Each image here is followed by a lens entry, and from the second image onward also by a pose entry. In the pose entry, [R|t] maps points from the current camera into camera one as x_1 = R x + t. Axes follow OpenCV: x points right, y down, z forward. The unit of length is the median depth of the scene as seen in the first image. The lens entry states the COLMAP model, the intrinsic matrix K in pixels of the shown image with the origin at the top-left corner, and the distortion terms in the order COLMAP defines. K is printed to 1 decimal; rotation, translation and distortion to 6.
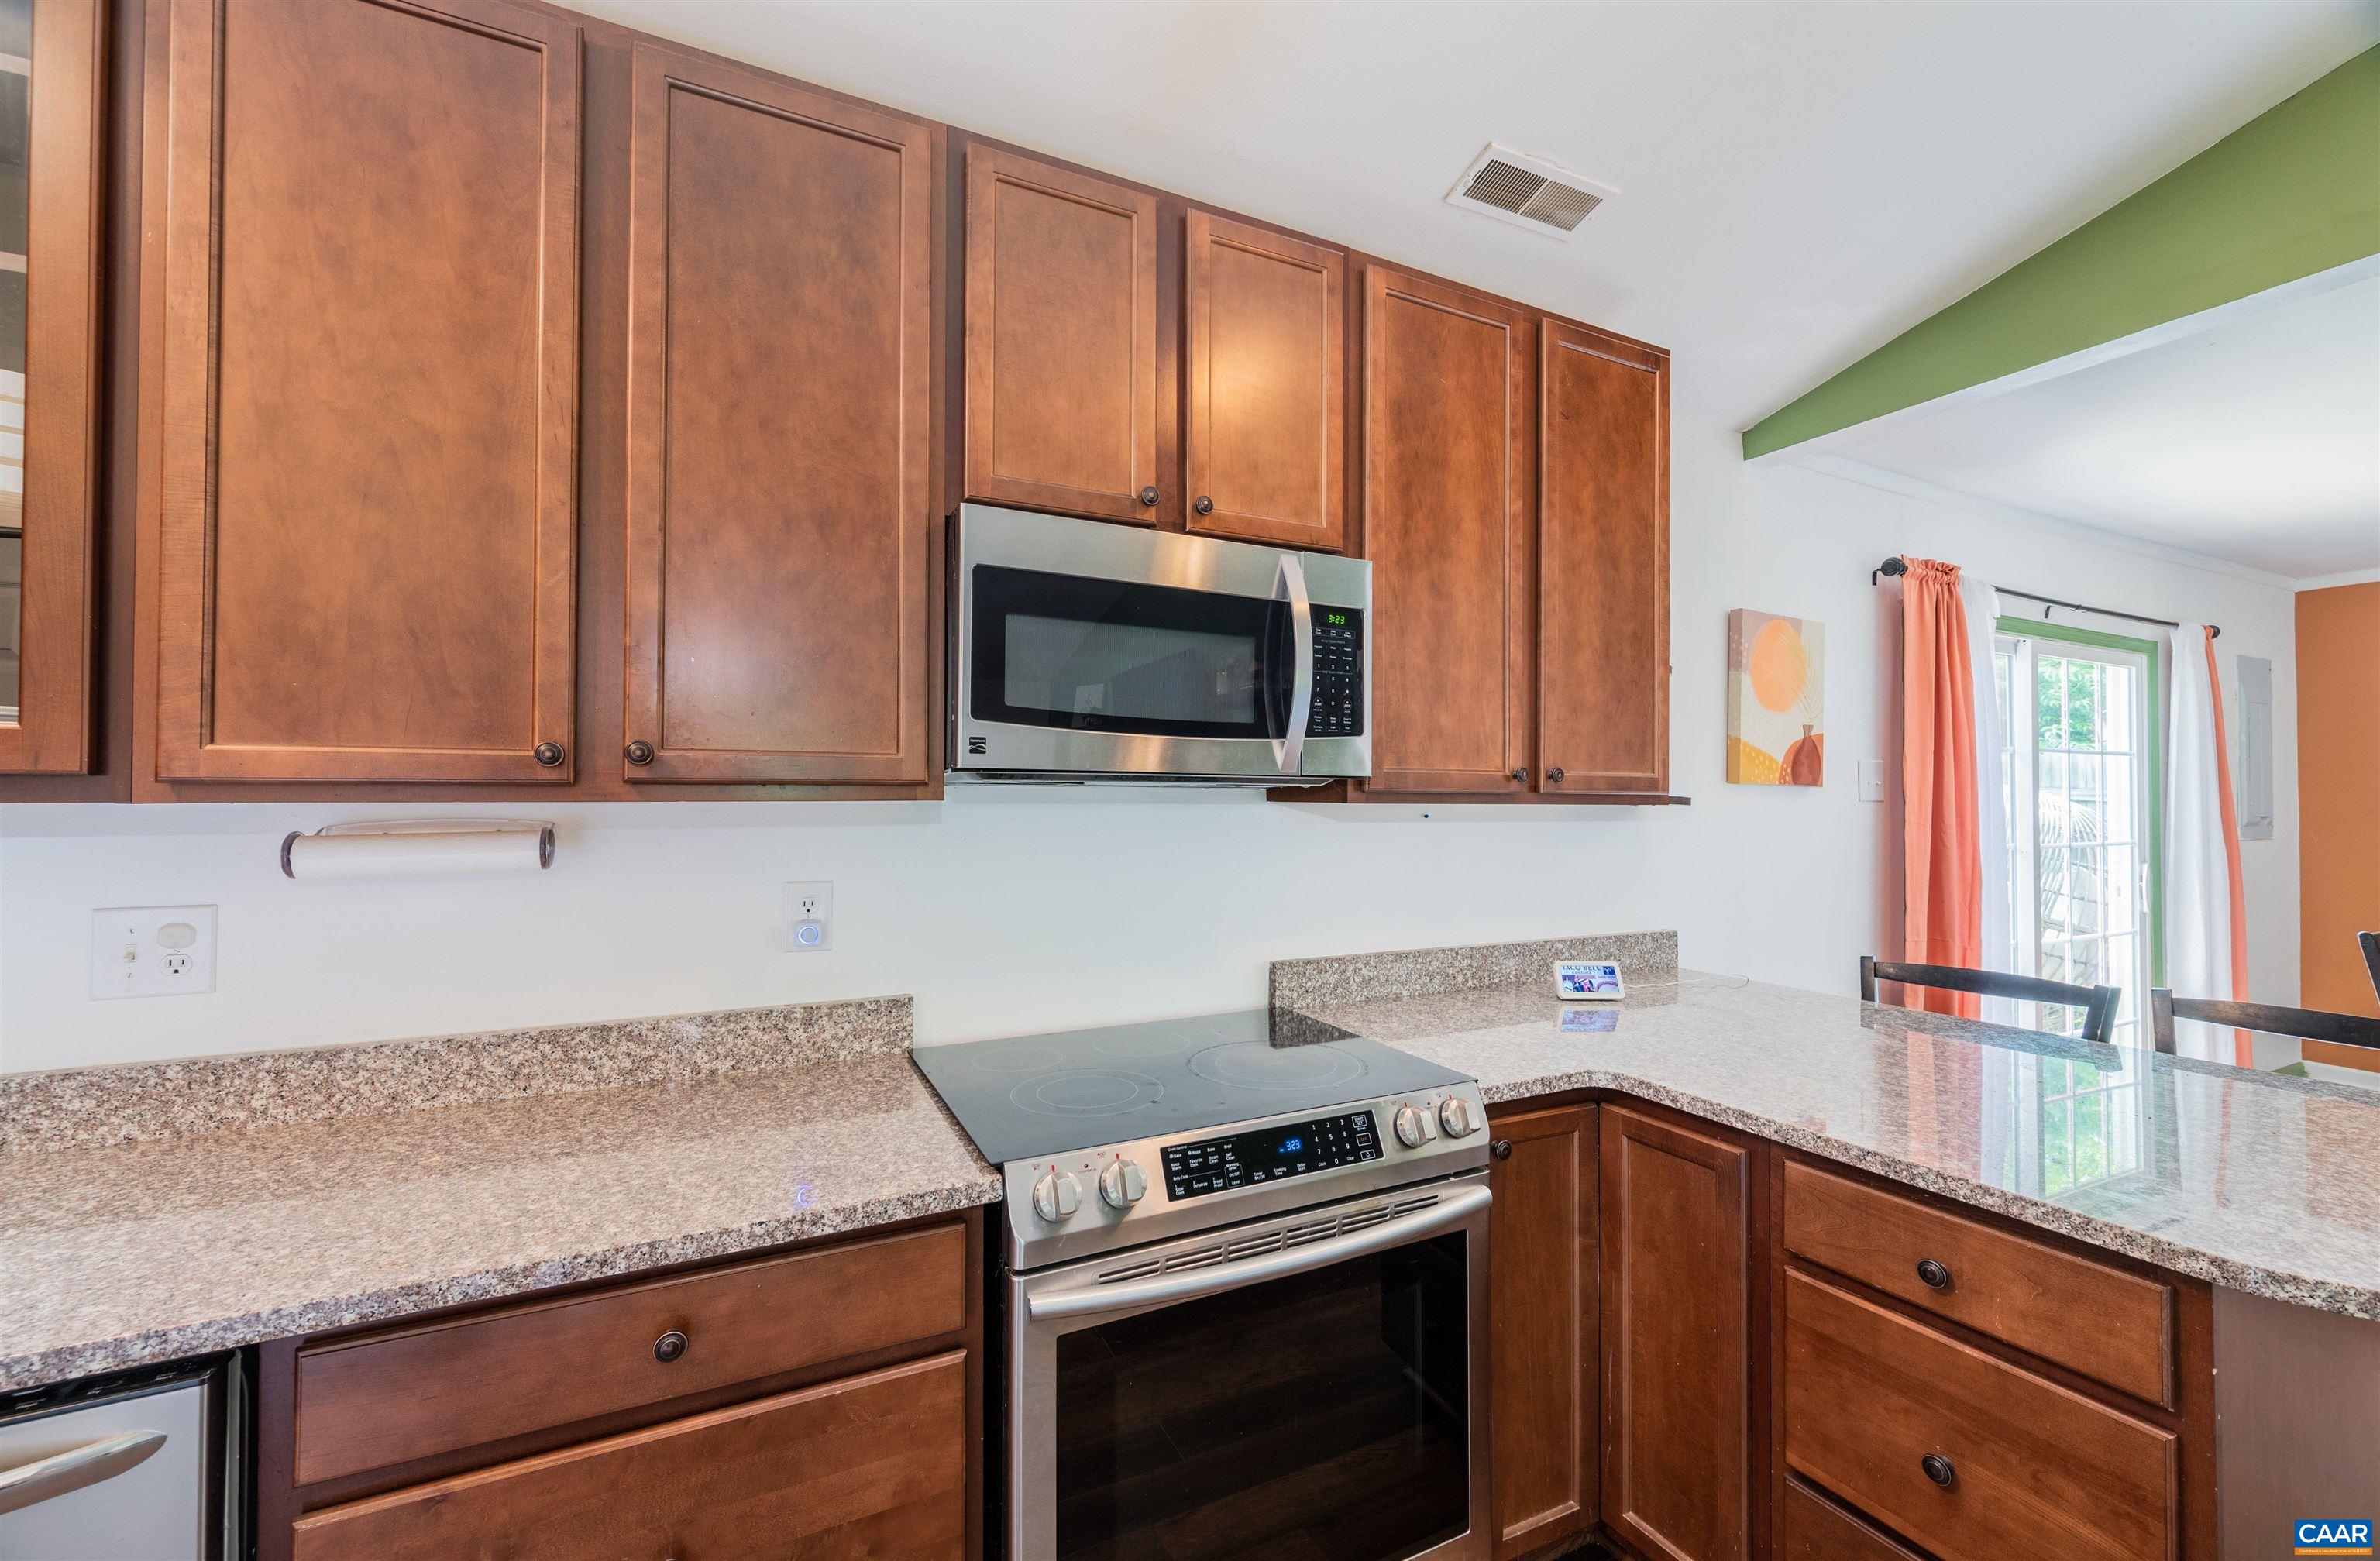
lens RADIAL K [[951.6, 0, 1188.0], [0, 951.6, 783.2], [0, 0, 1]] dist [-0.002233, 0.000601]
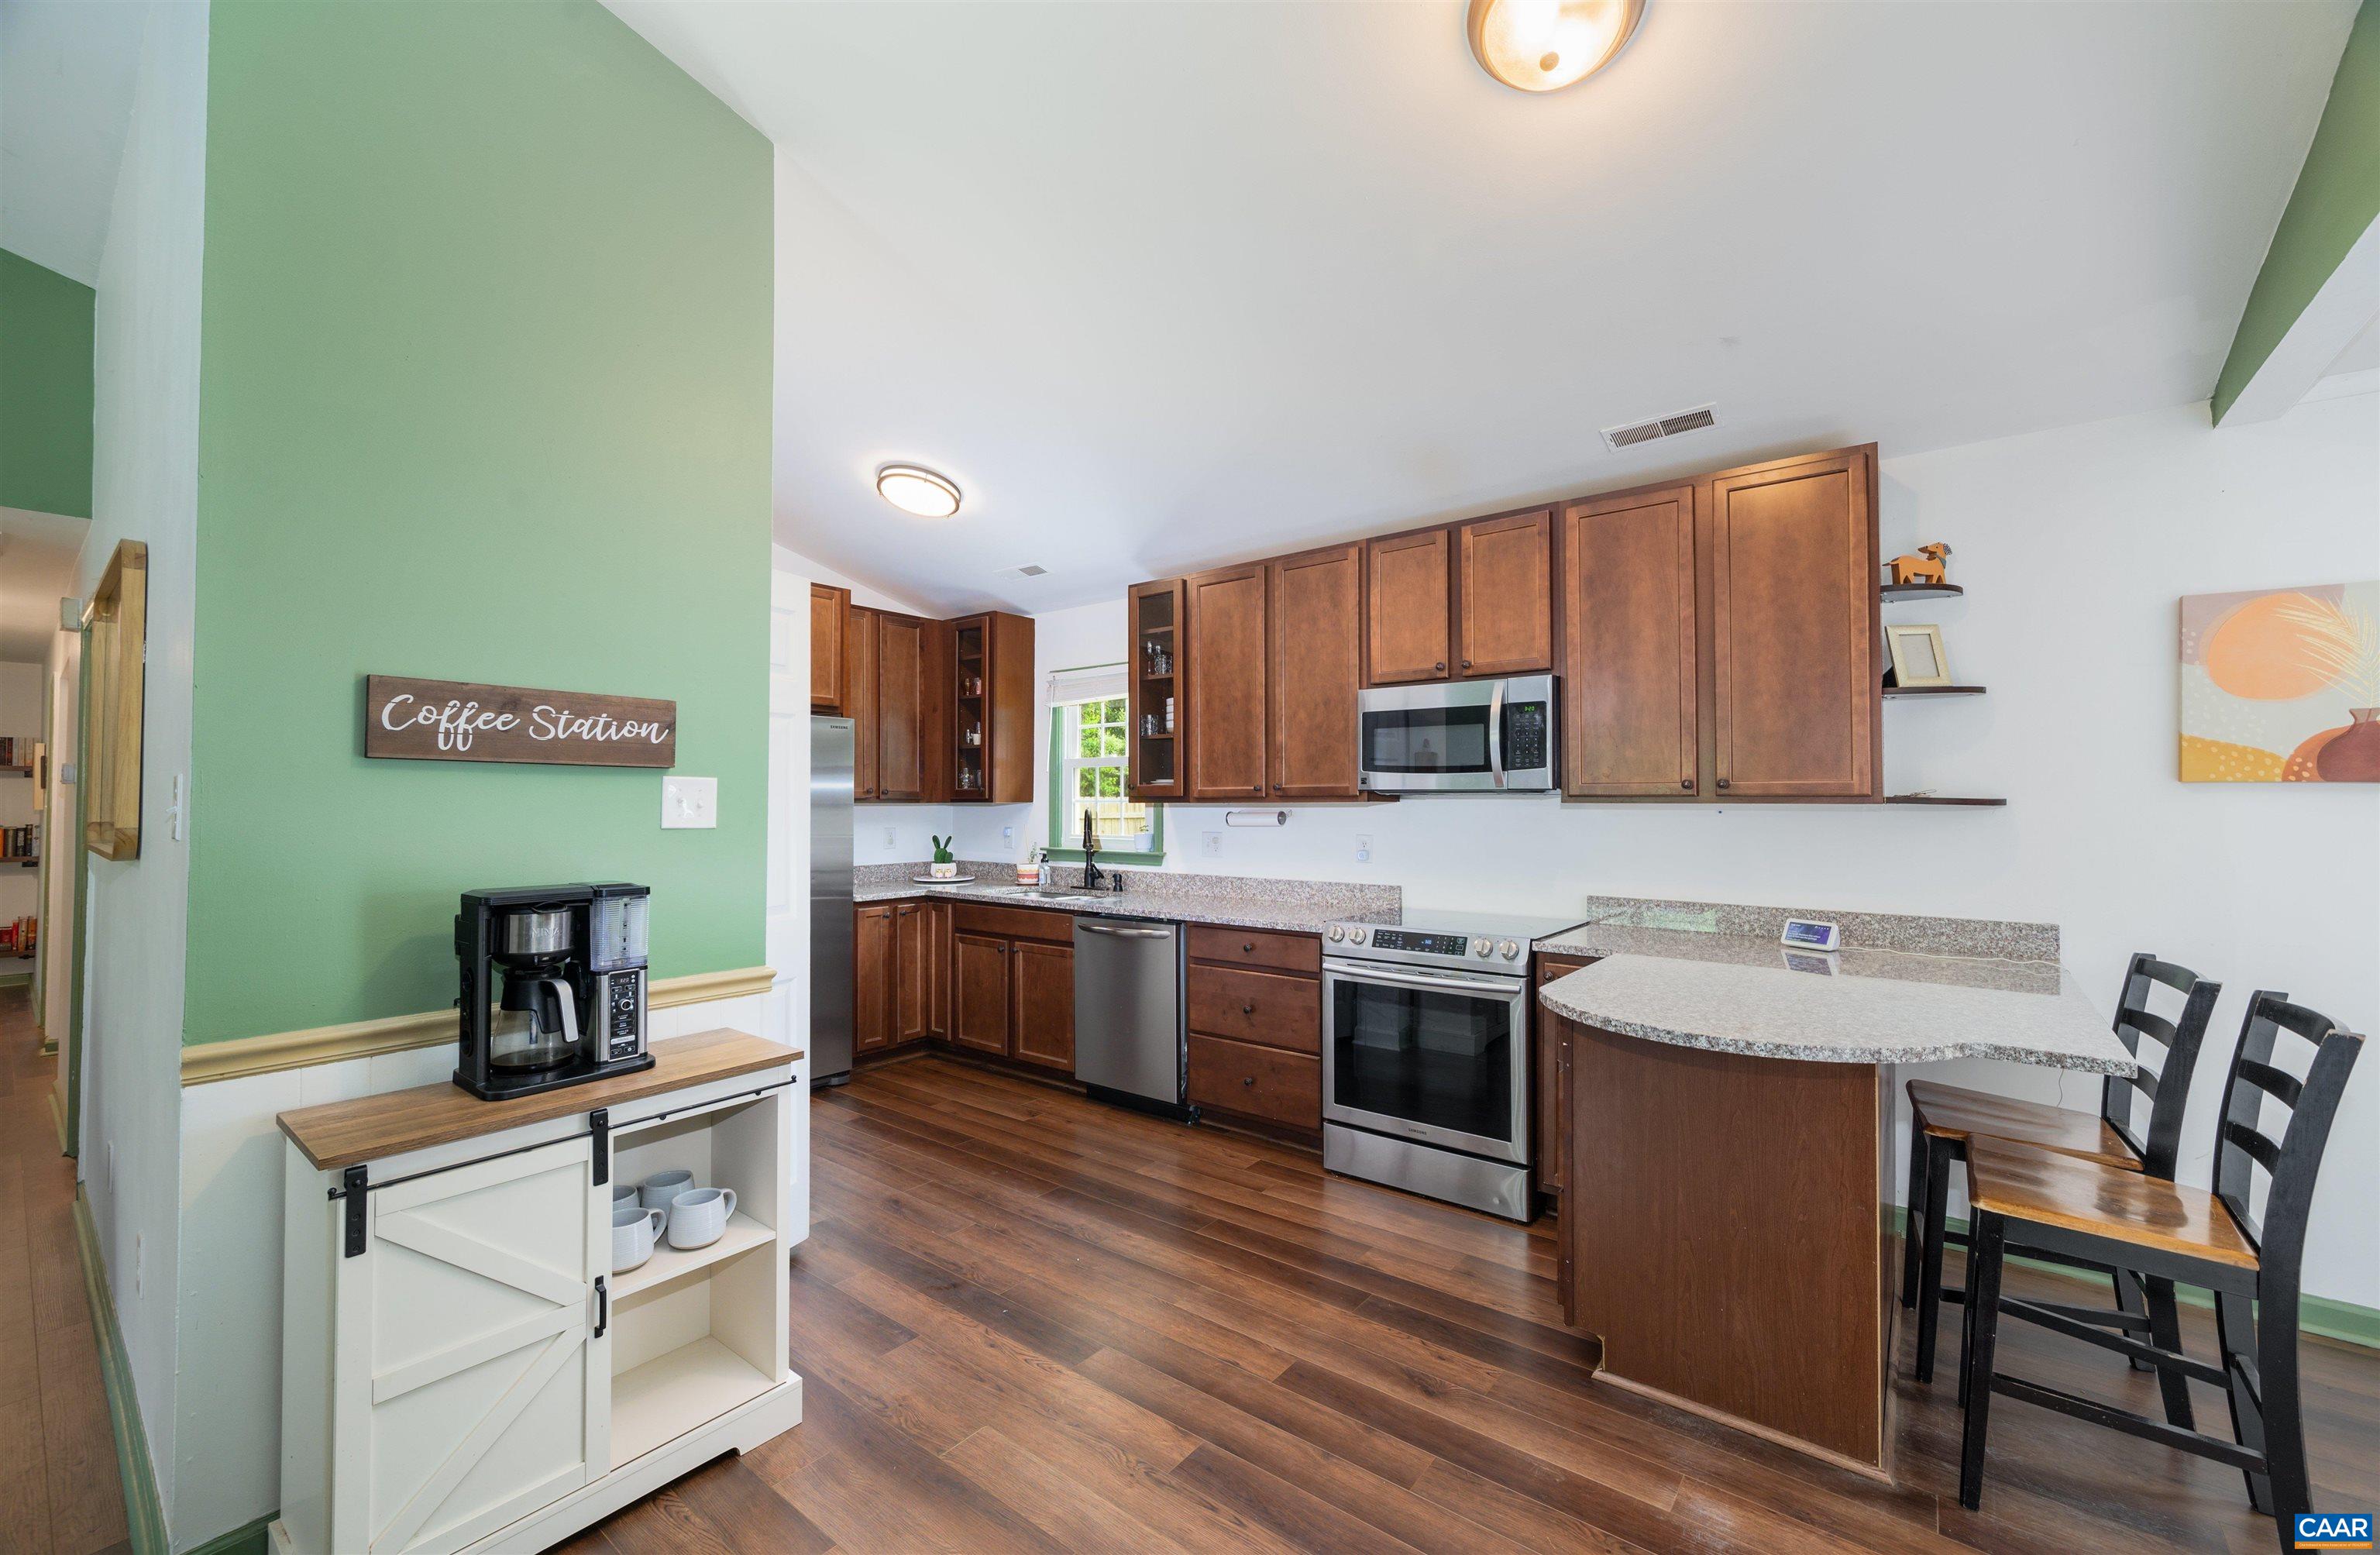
lens RADIAL K [[957.9, 0, 1187.7], [0, 957.9, 785.2], [0, 0, 1]] dist [0.000548, 0.000022]
pose [[0.425551, -0.020288, -0.904707, 2.097797], [0.014427, 0.999774, -0.015634, 0.007186], [0.904819, -0.006400, 0.425748, -0.609050]]
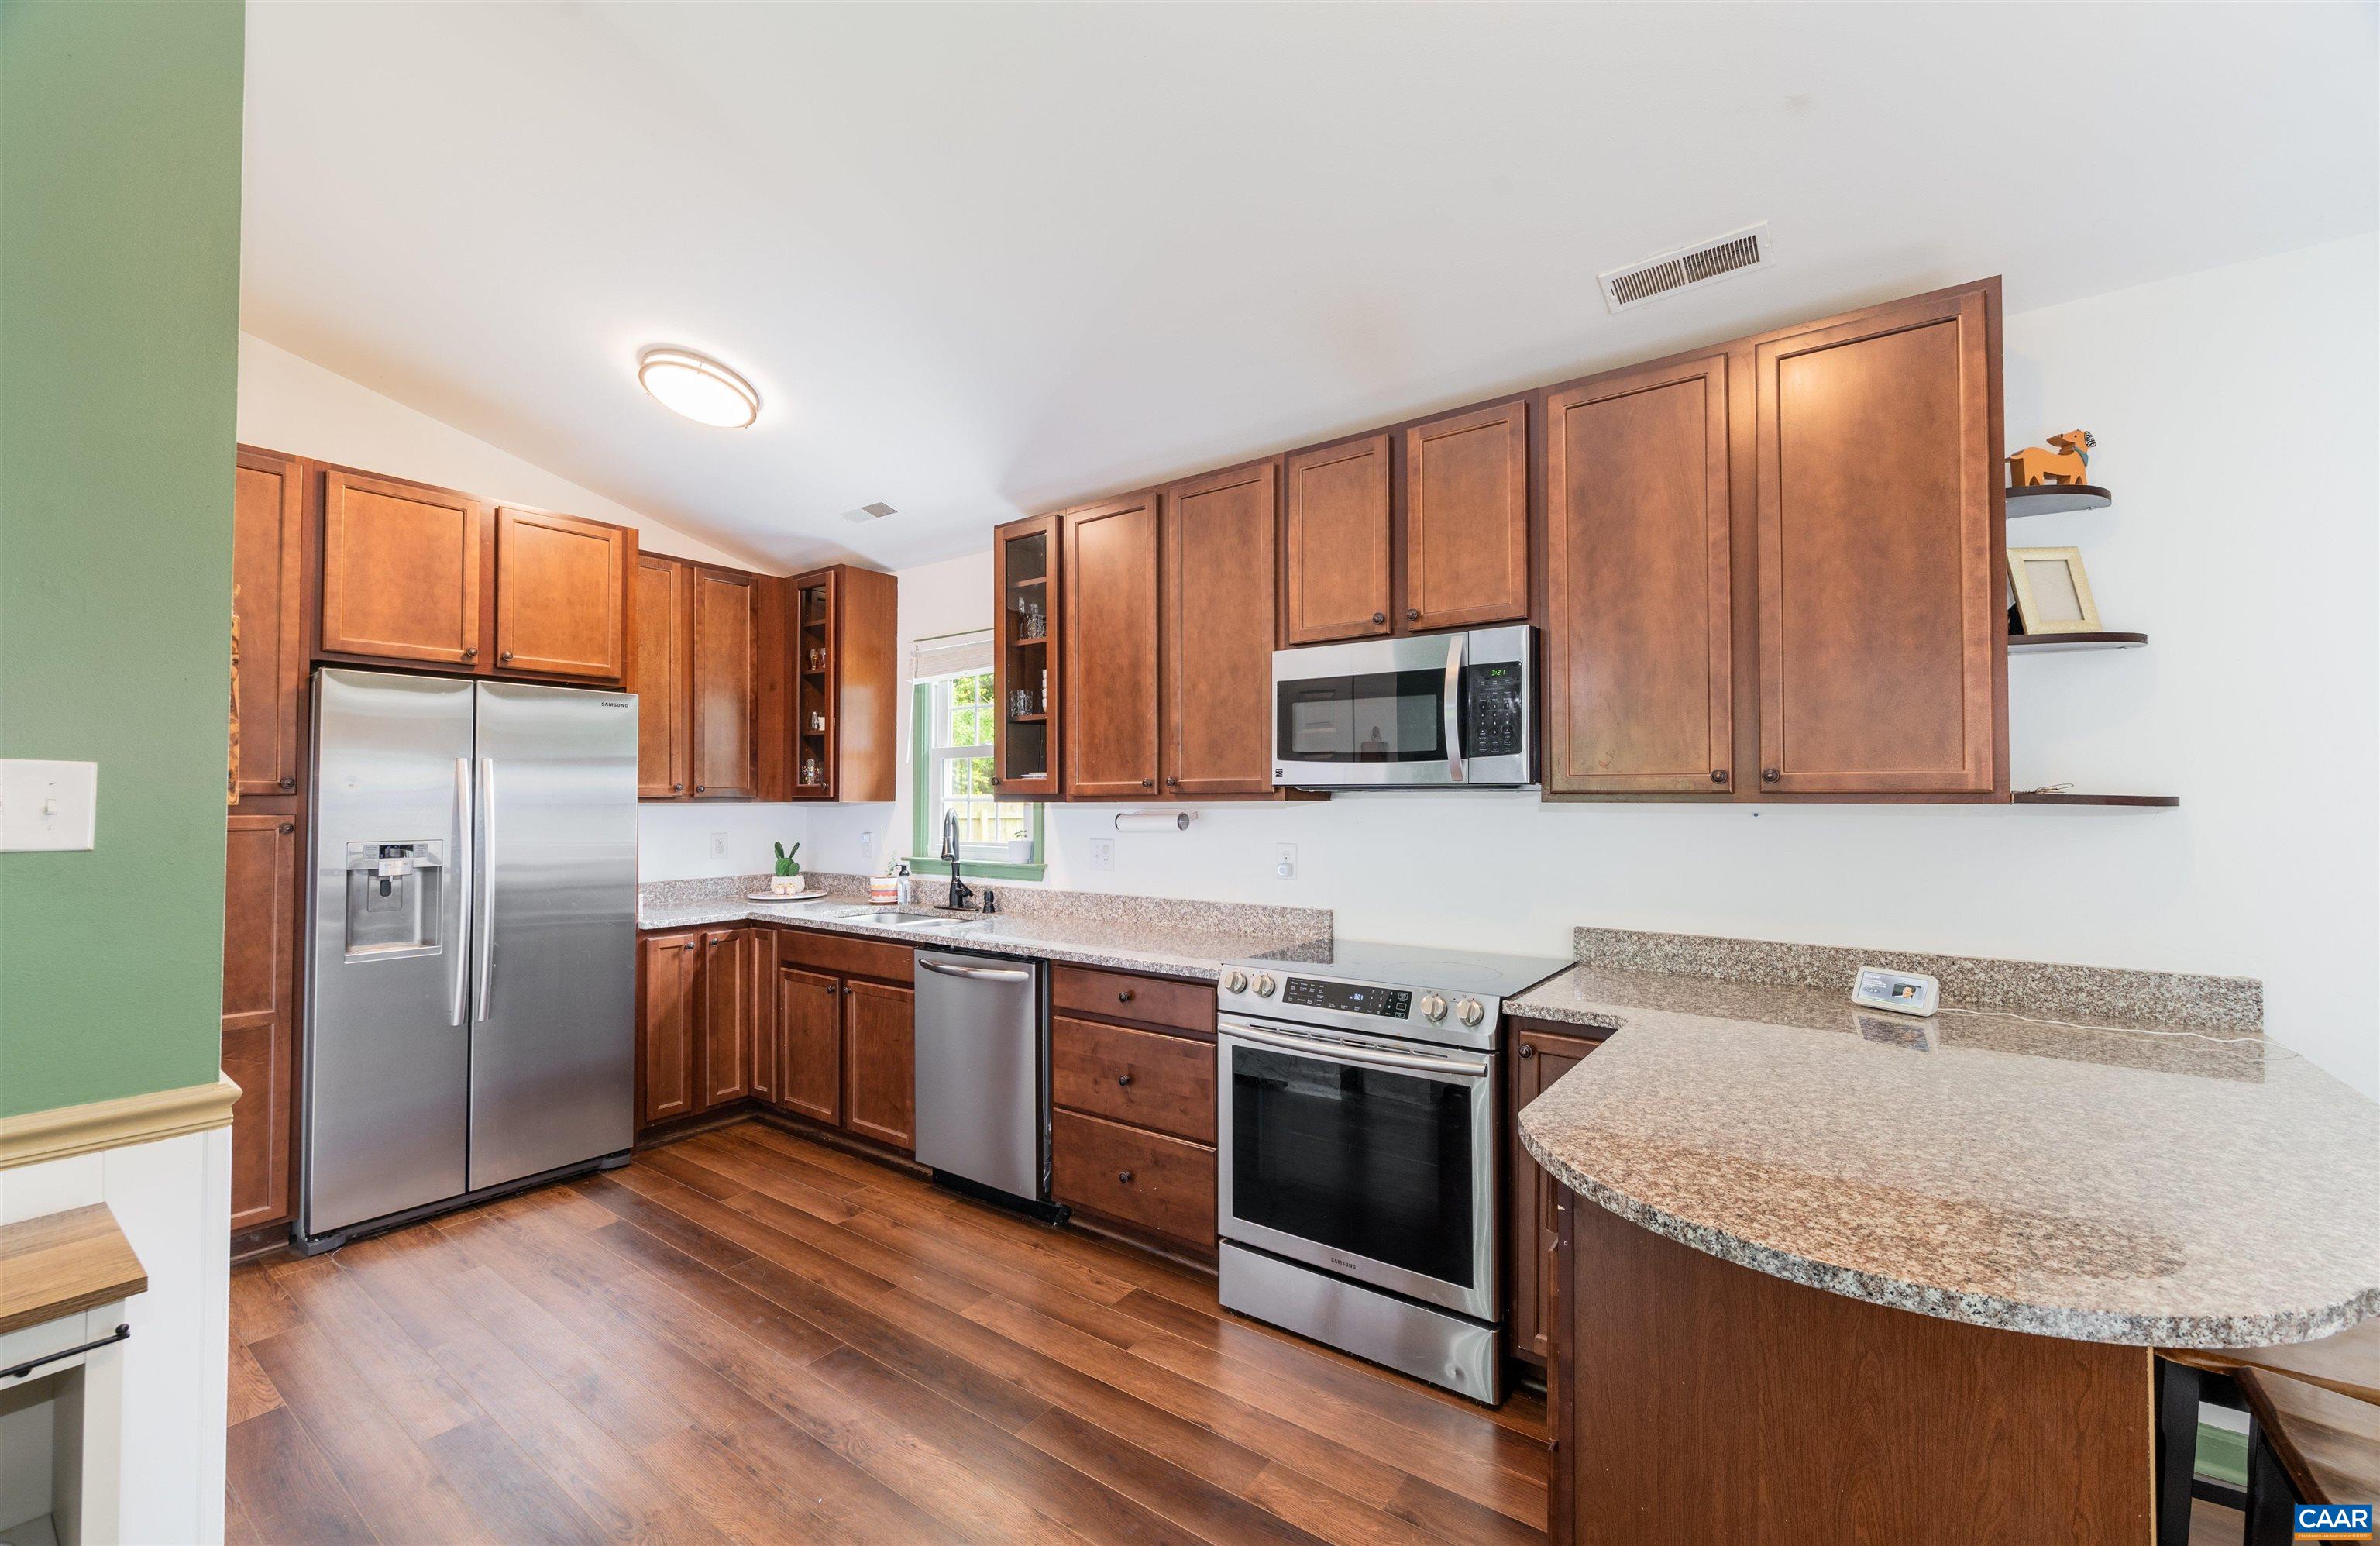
lens RADIAL K [[958.0, 0, 1194.6], [0, 958.0, 787.4], [0, 0, 1]] dist [0.000548, 0.000022]
pose [[0.463203, -0.016432, -0.886100, 1.550641], [0.015350, 0.999827, -0.010517, 0.008777], [0.886119, -0.008730, 0.463375, -0.081324]]
